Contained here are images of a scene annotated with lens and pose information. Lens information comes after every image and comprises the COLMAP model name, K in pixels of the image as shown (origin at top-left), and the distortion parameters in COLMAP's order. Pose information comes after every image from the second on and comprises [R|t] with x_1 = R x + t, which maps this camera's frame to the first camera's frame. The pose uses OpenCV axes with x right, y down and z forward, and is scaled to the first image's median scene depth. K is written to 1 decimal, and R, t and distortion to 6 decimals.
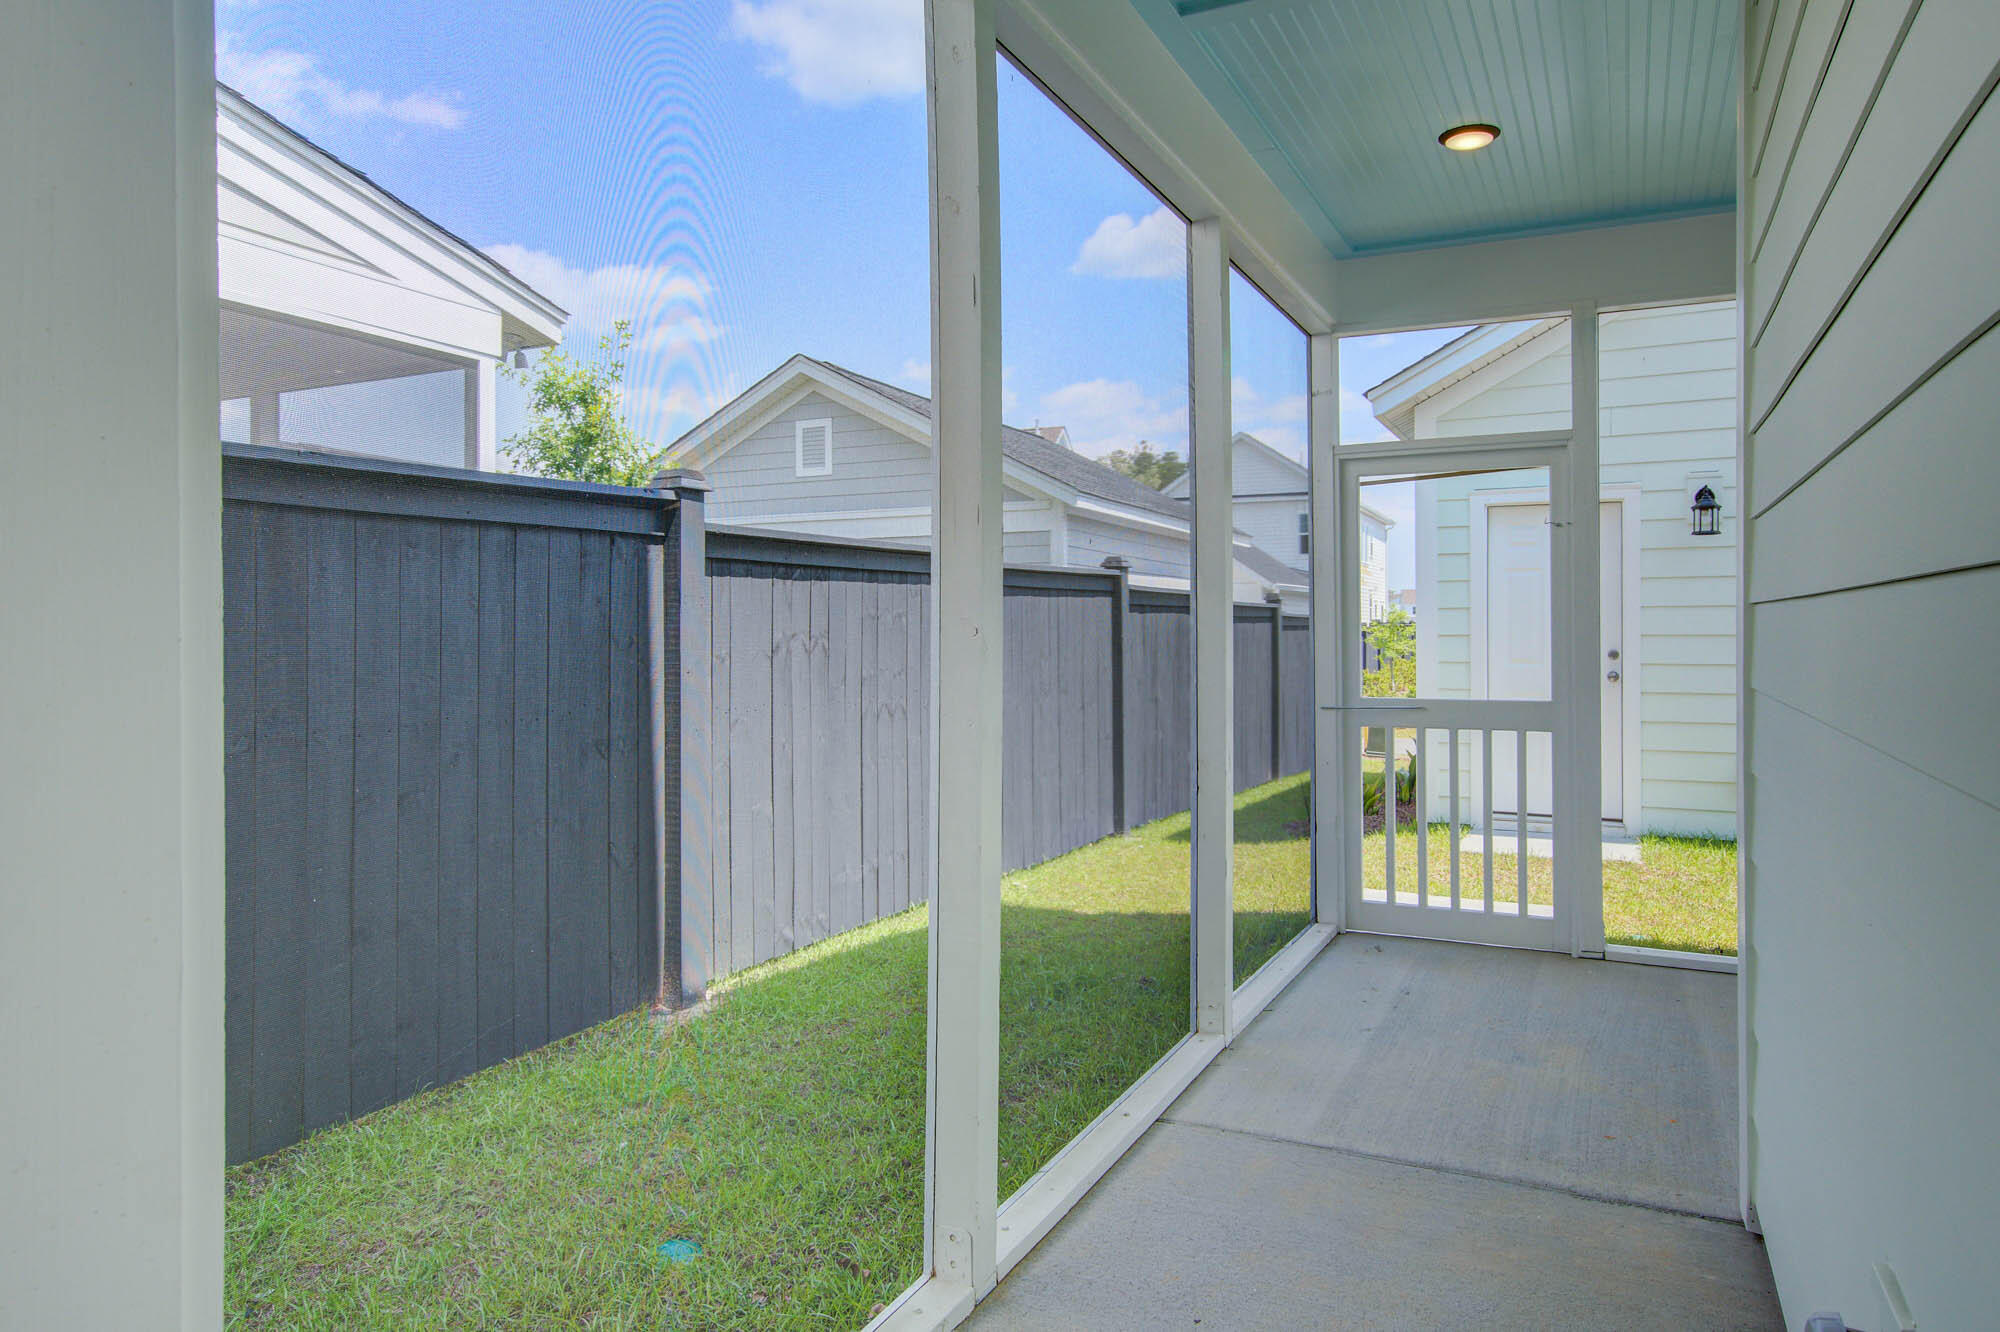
lens RADIAL K [[1156.8, 0, 1000.0], [0, 1156.8, 666.0], [0, 0, 1]] dist [-0.015608, 0.002085]
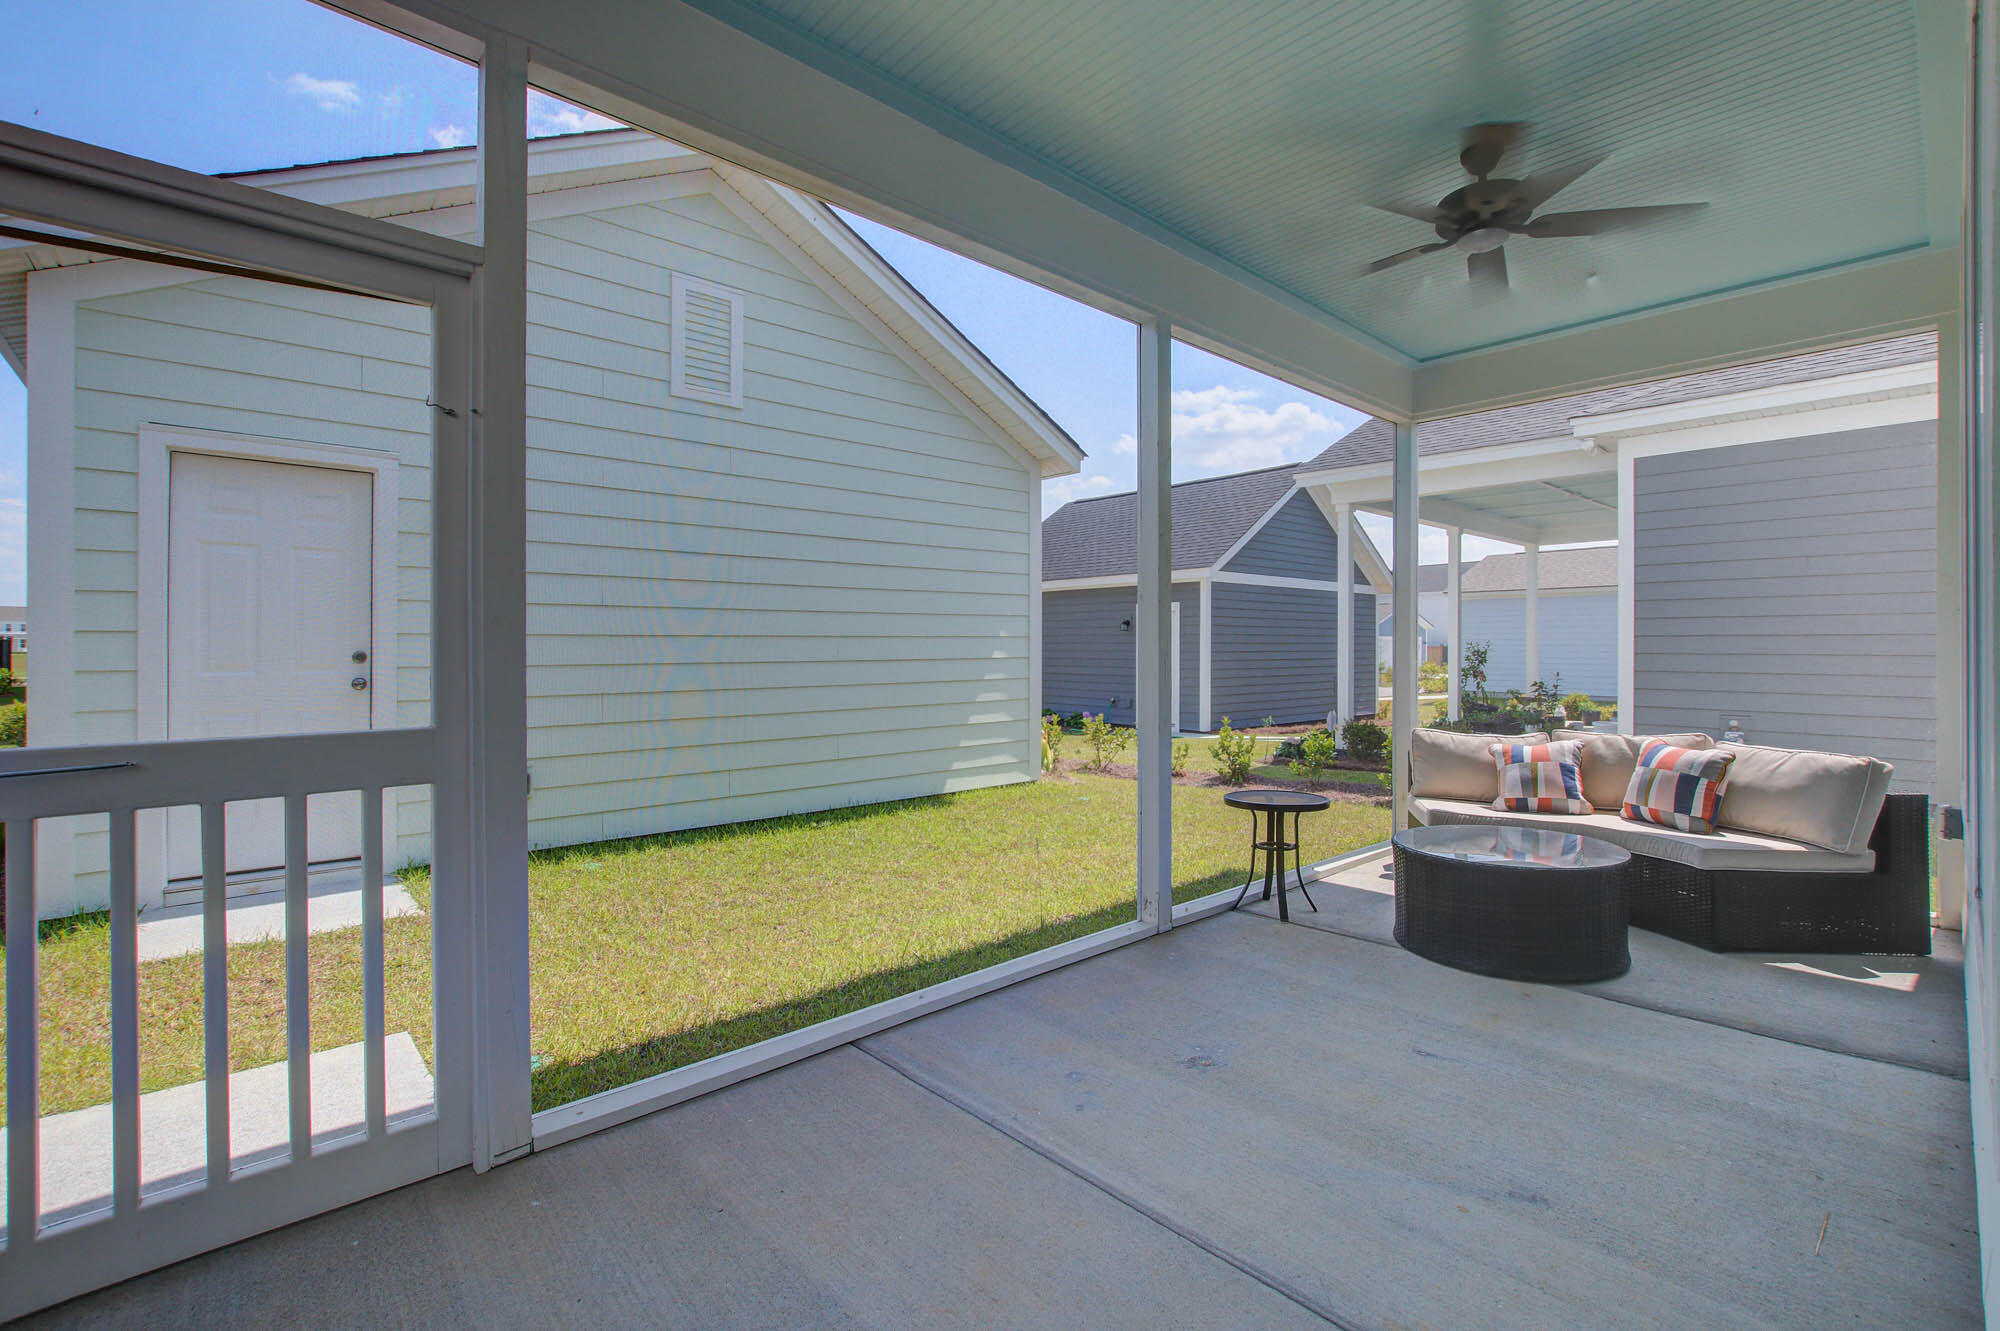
lens RADIAL K [[894.8, 0, 998.2], [0, 894.8, 643.6], [0, 0, 1]] dist [0.000707, 0.000155]
pose [[0.368196, 0.006183, 0.929728, 0.132849], [0.023601, 0.999594, -0.015994, 0.002306], [-0.929449, 0.027831, 0.367900, 0.442941]]
